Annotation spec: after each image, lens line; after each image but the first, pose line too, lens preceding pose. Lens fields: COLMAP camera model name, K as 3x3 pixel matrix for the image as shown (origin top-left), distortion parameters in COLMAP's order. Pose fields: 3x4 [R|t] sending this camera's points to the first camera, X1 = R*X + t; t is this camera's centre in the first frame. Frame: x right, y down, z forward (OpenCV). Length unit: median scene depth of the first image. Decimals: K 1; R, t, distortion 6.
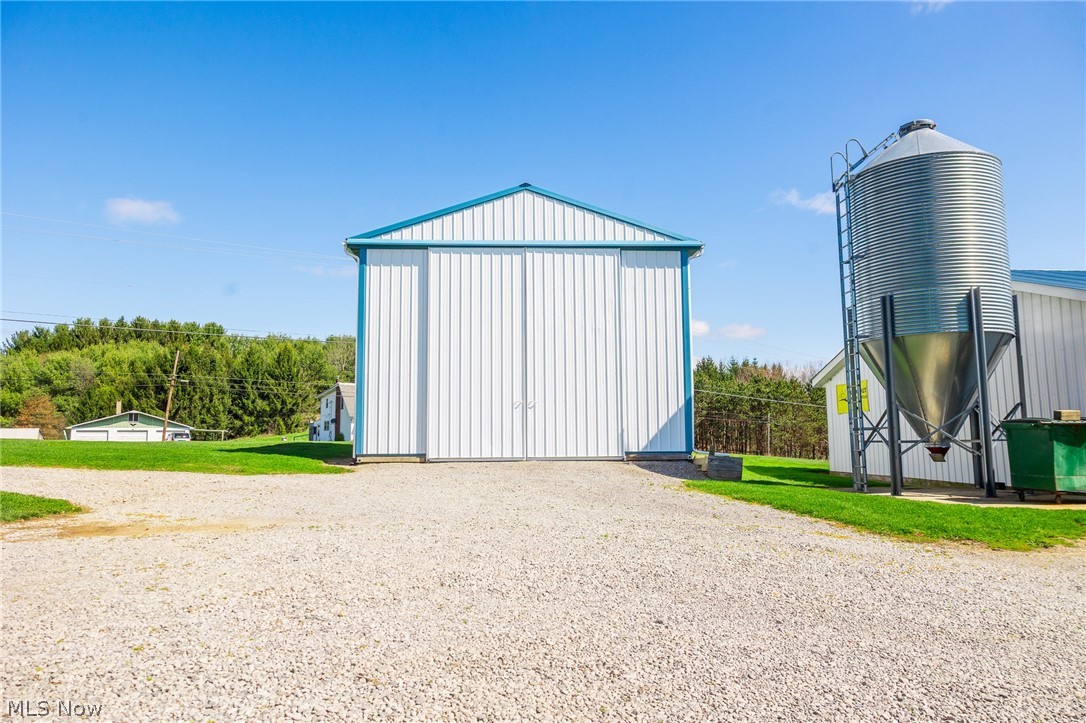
lens RADIAL K [[720.8, 0, 543.0], [0, 720.8, 361.5], [0, 0, 1]] dist [-0.006745, 0.001628]
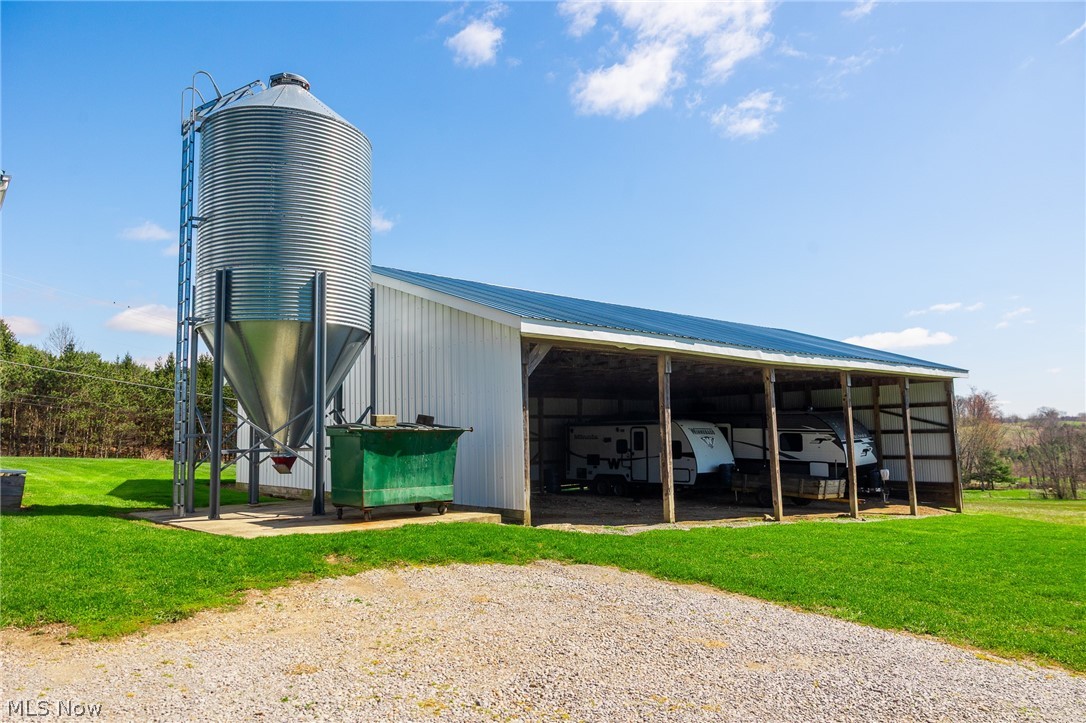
lens RADIAL K [[720.8, 0, 543.0], [0, 720.8, 361.5], [0, 0, 1]] dist [-0.006745, 0.001628]
pose [[0.789431, 0.058640, 0.611032, 0.275798], [-0.055492, 0.998168, -0.024099, 0.010395], [-0.611326, -0.014883, 0.791239, 0.143556]]
